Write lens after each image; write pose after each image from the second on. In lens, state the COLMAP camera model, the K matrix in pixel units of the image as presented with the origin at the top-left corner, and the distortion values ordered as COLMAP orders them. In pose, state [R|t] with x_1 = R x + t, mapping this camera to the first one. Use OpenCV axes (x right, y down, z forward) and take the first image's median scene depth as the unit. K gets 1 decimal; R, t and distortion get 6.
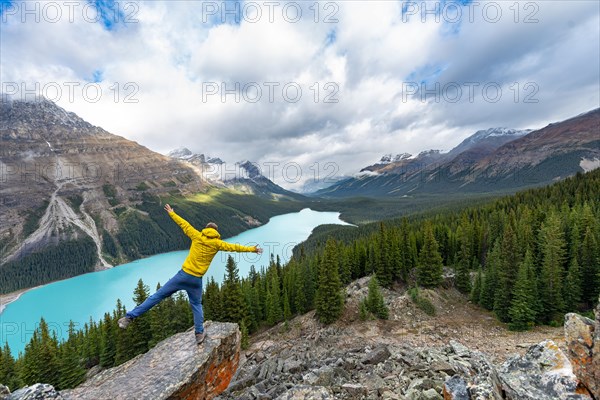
lens RADIAL K [[235.6, 0, 302.0], [0, 235.6, 201.7], [0, 0, 1]] dist [0.023163, -0.004580]
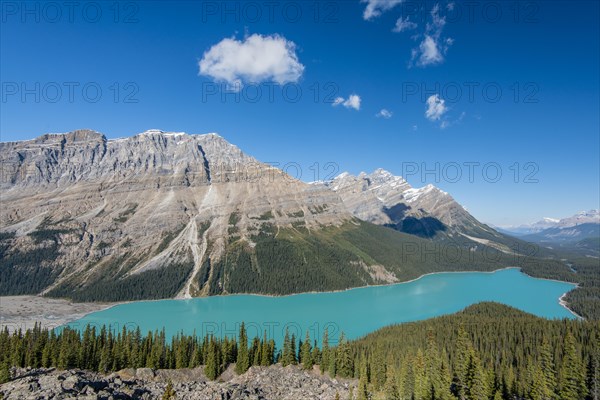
lens RADIAL K [[310.9, 0, 299.3], [0, 310.9, 197.6], [0, 0, 1]] dist [0.022878, -0.016962]
pose [[0.762232, -0.001225, -0.647303, 0.231959], [-0.092972, 0.989423, -0.111352, -0.013345], [0.640592, 0.145057, 0.754056, 0.218764]]
